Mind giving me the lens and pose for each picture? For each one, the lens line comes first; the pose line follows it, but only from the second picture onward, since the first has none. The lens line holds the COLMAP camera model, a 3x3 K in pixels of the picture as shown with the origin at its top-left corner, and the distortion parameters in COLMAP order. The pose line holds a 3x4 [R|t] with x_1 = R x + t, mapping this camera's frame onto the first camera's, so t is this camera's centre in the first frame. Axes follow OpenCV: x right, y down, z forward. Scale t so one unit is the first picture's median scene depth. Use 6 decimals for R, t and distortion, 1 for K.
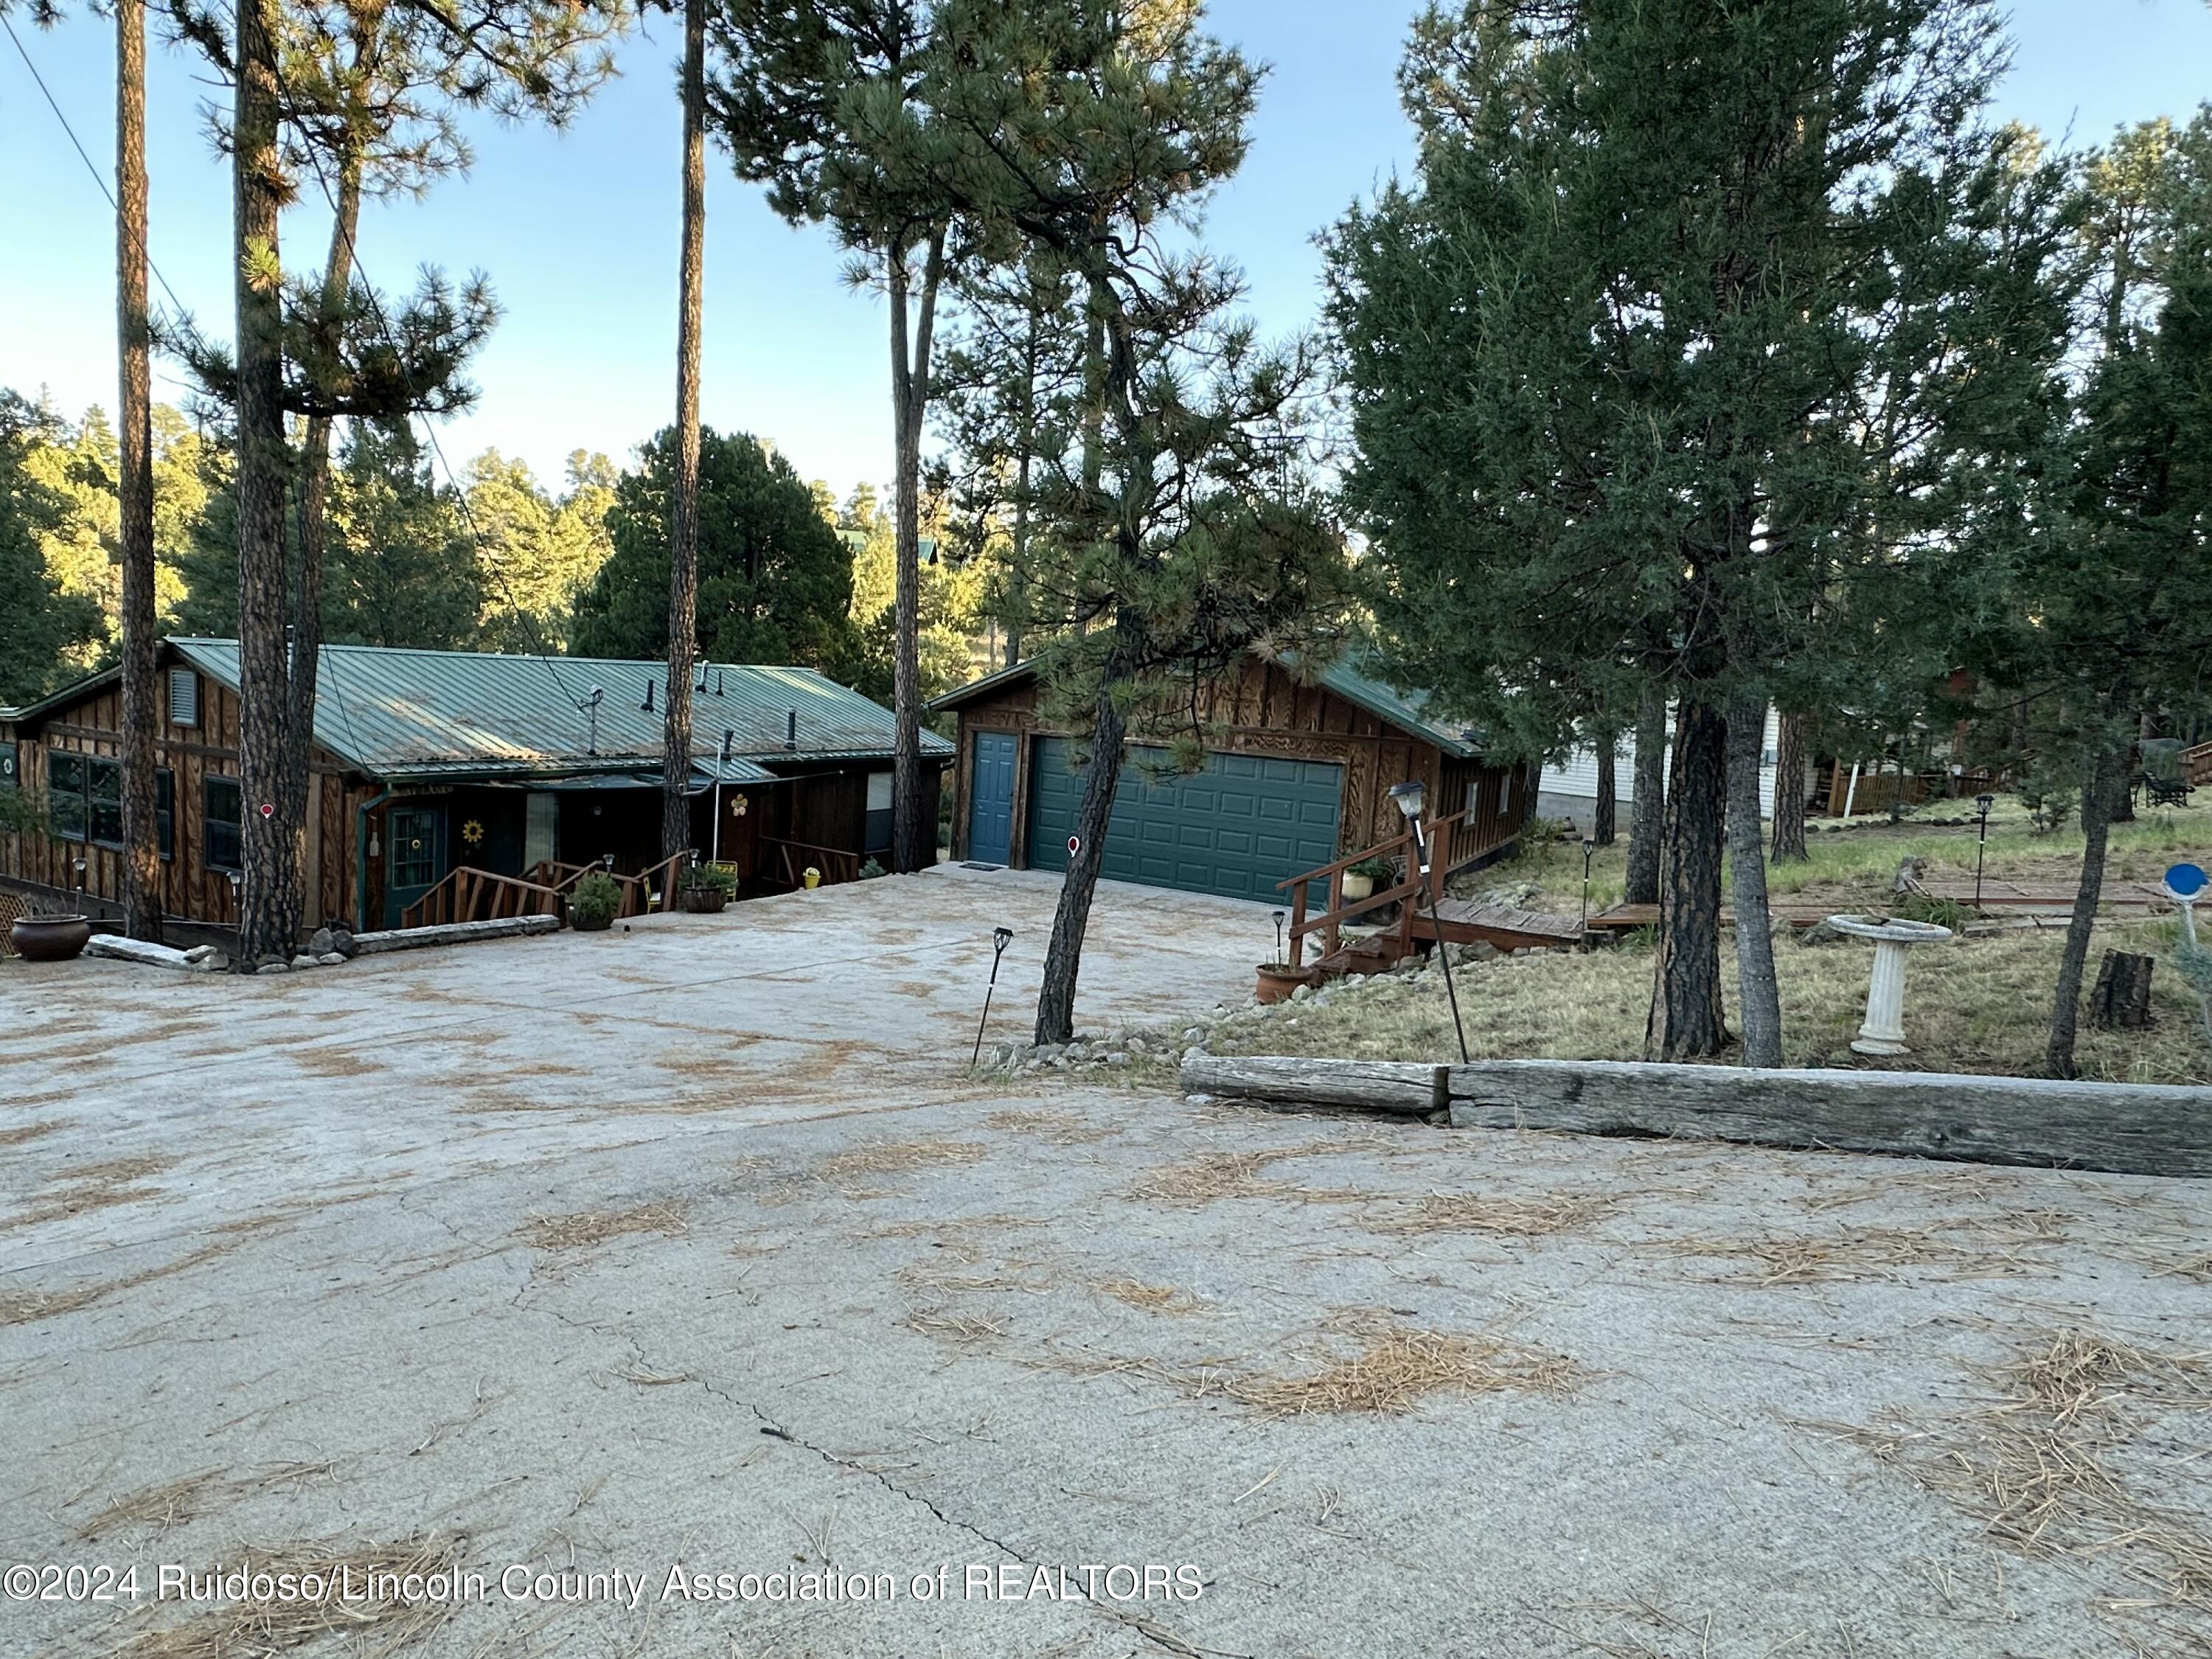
lens RADIAL K [[1358.2, 0, 1106.8], [0, 1358.2, 837.4], [0, 0, 1]] dist [-0.004772, -0.002833]
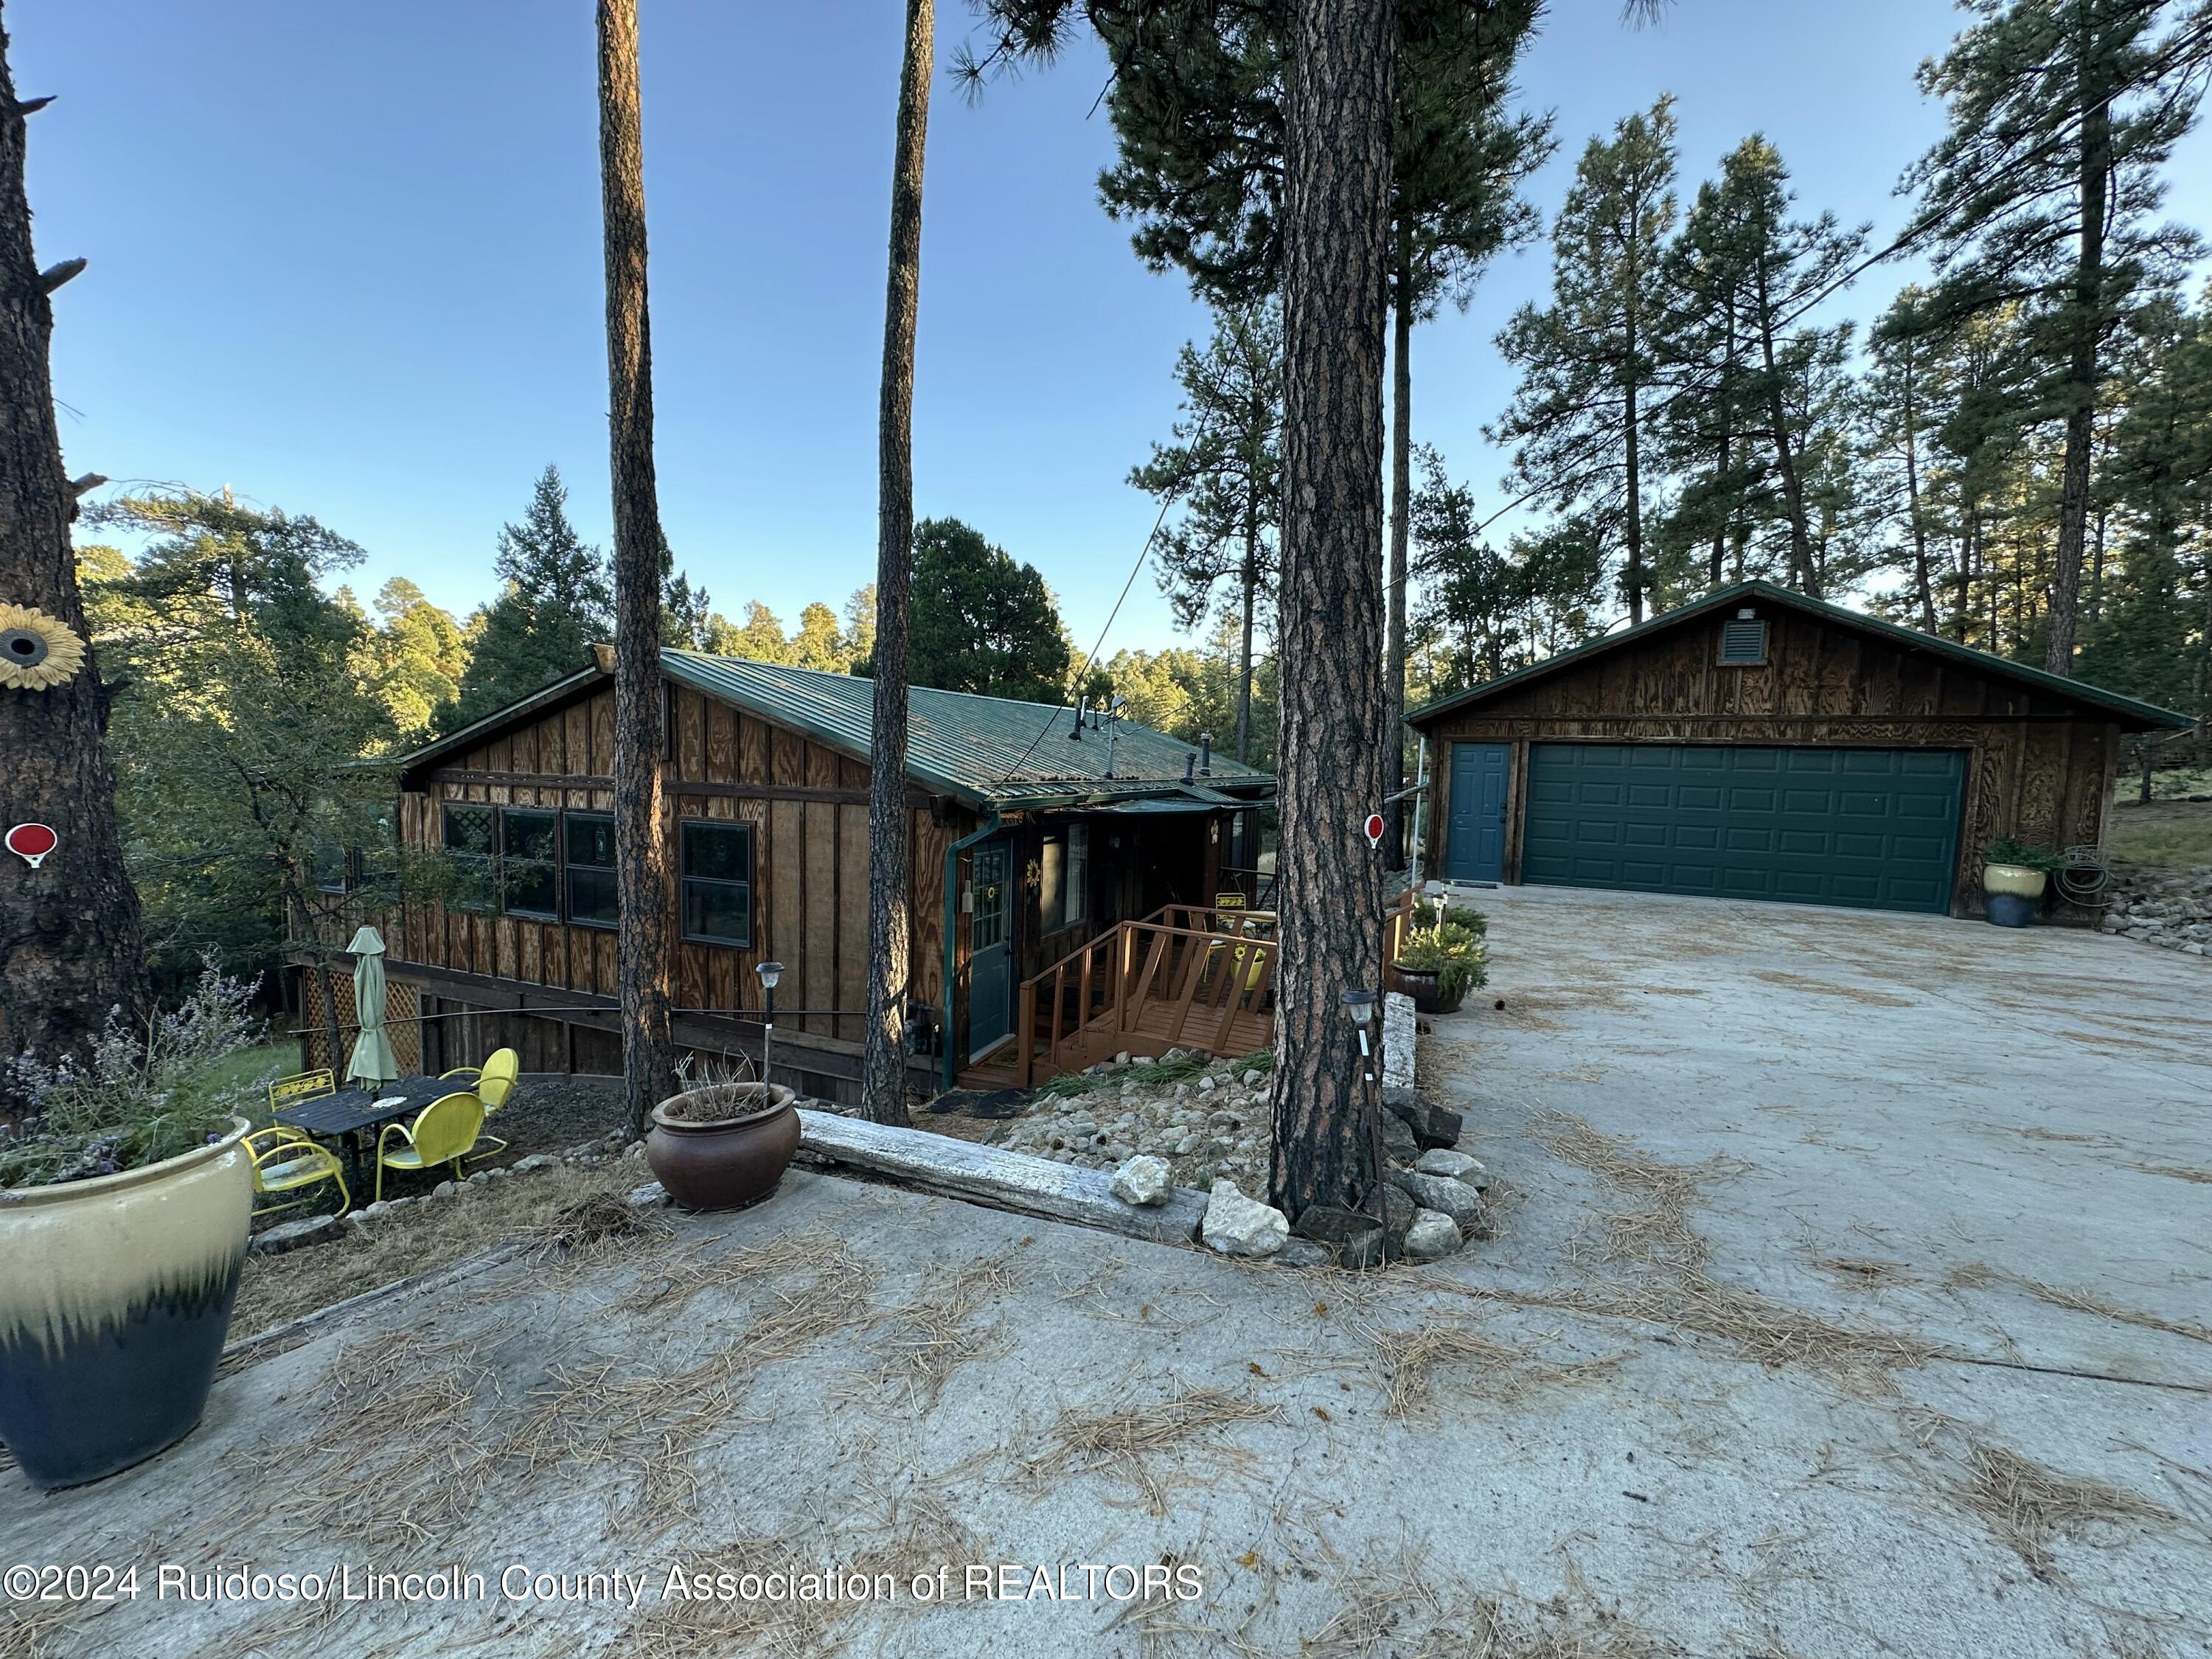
lens RADIAL K [[880.2, 0, 1098.6], [0, 880.2, 830.9], [0, 0, 1]] dist [-0.002926, 0.000462]
pose [[0.996063, -0.049033, 0.073847, -0.433683], [0.051682, 0.998071, -0.034401, -0.008975], [-0.072018, 0.038082, 0.996676, 0.448658]]
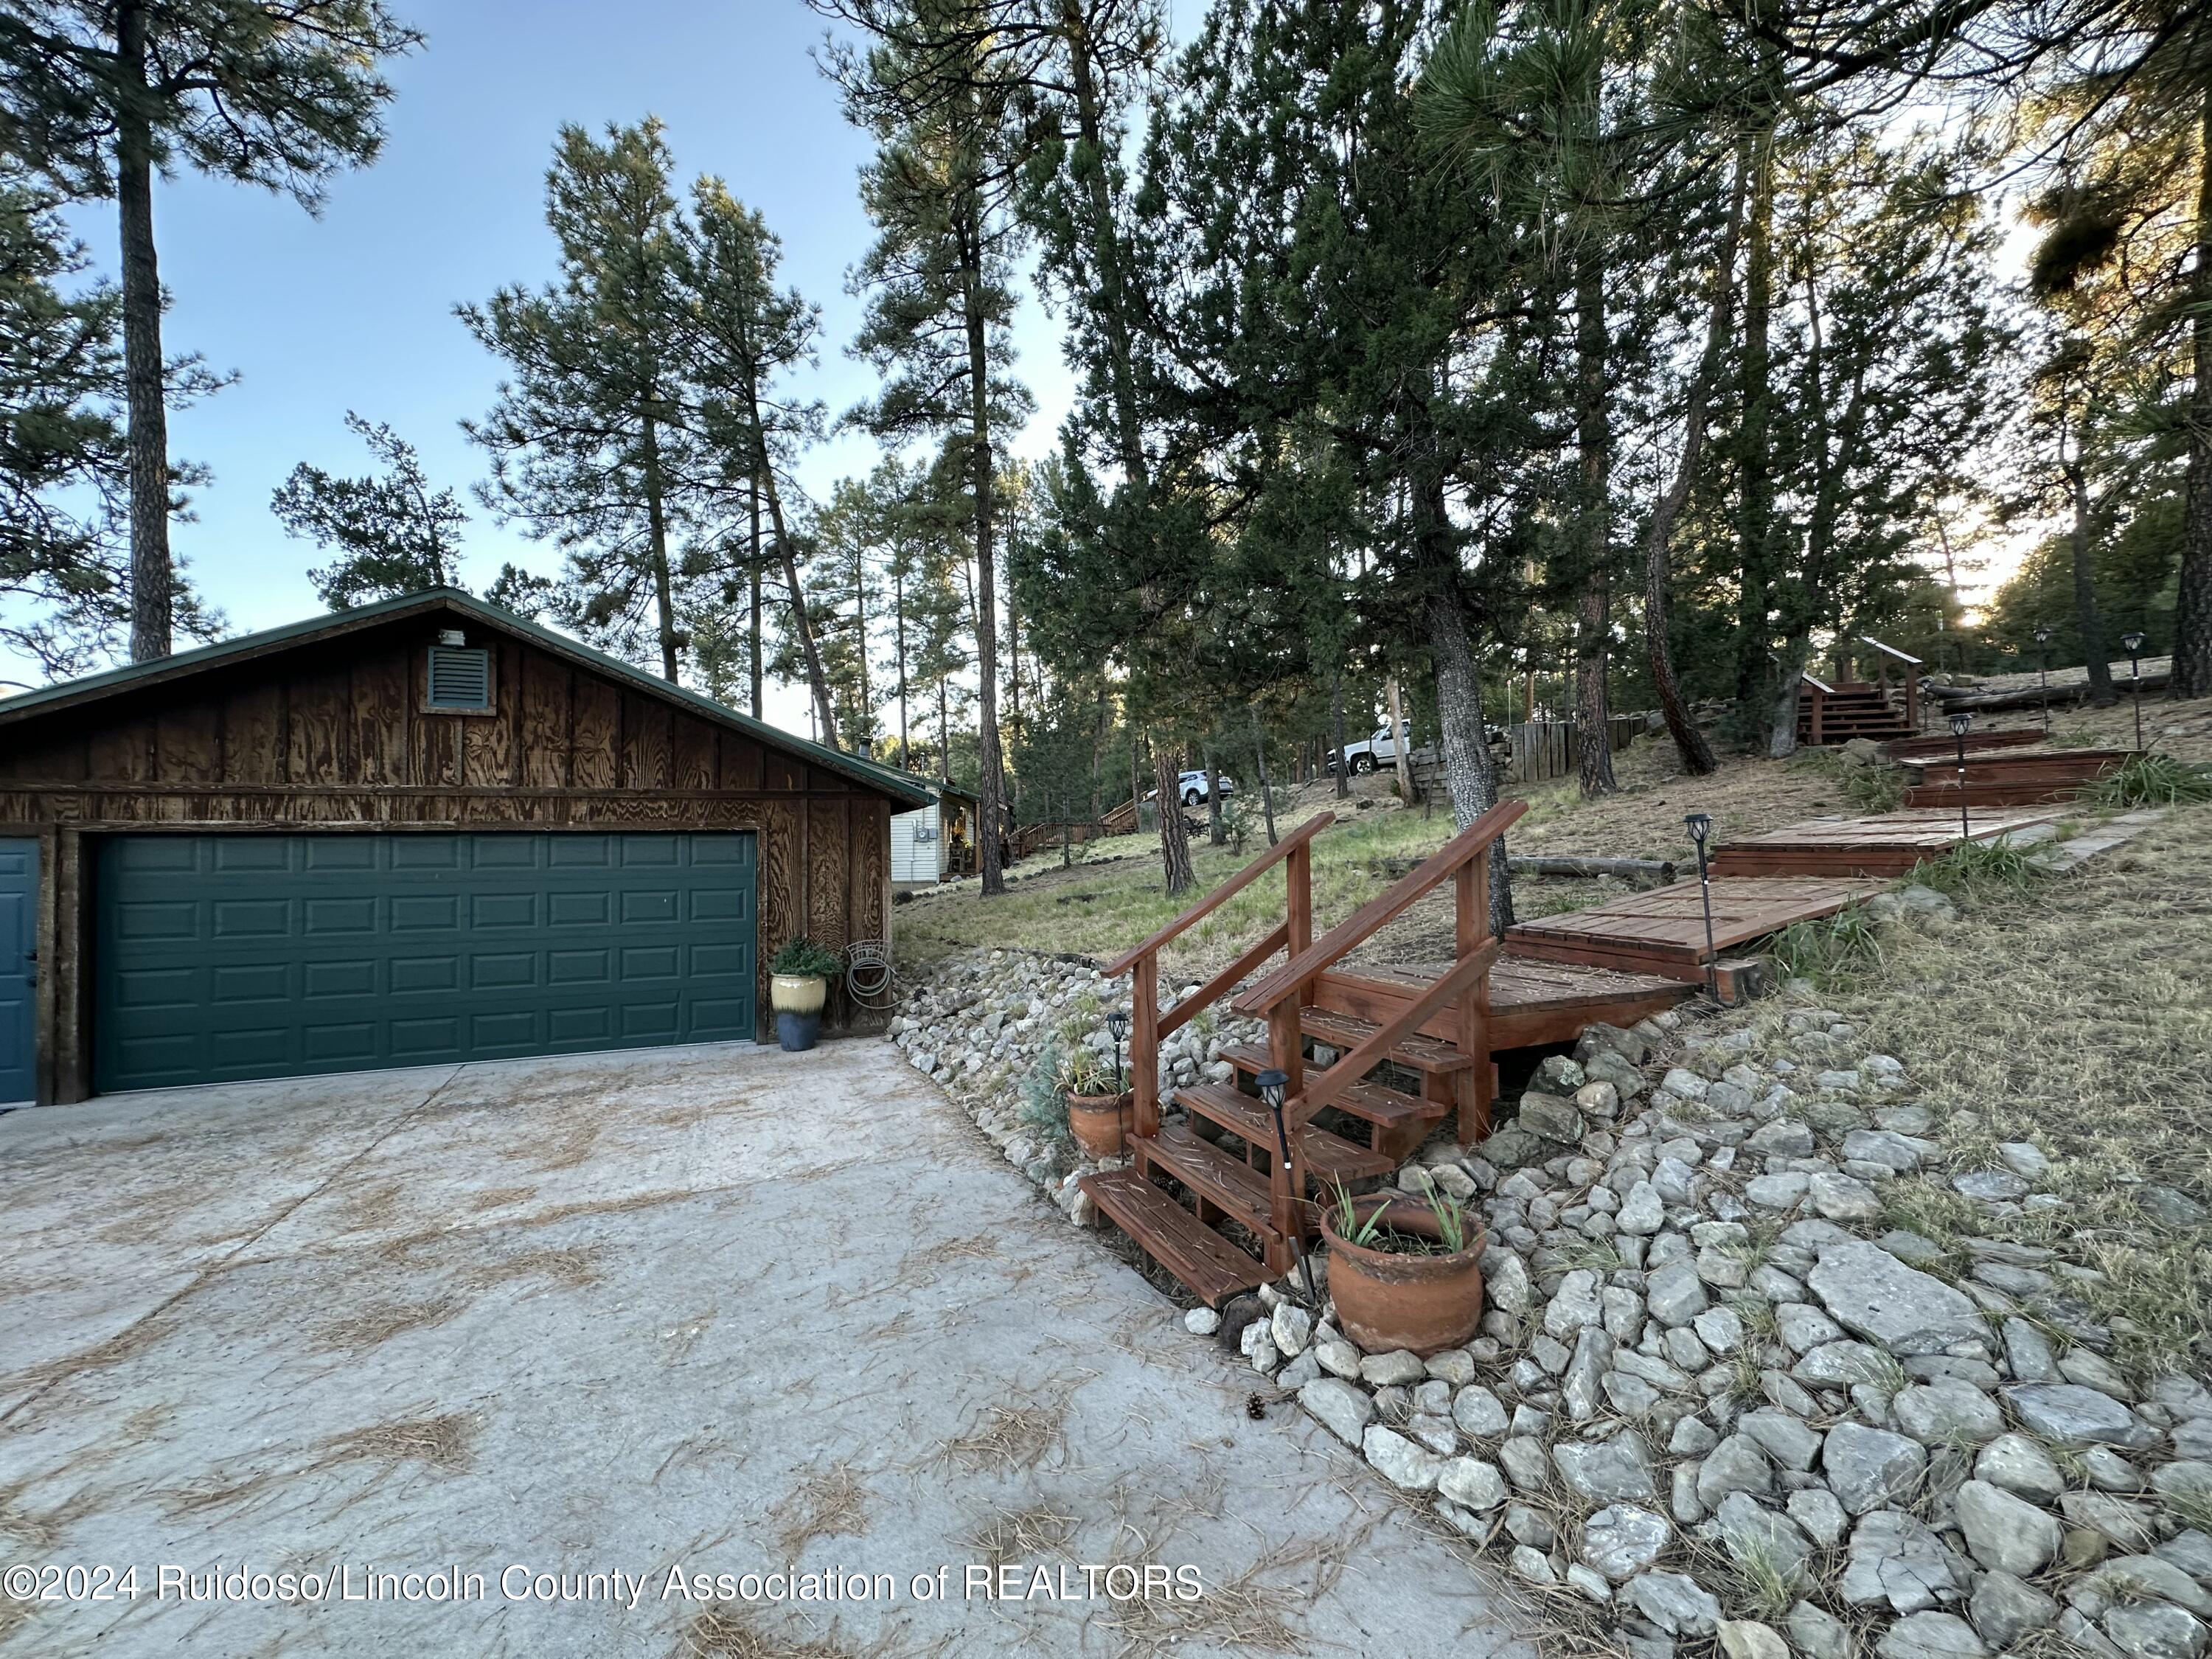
lens RADIAL K [[880.2, 0, 1100.2], [0, 880.2, 832.1], [0, 0, 1]] dist [-0.002926, 0.000462]
pose [[0.651228, -0.064409, 0.756144, -0.060138], [0.144447, 0.988696, -0.040188, -0.007707], [-0.745008, 0.135394, 0.653171, 0.537438]]
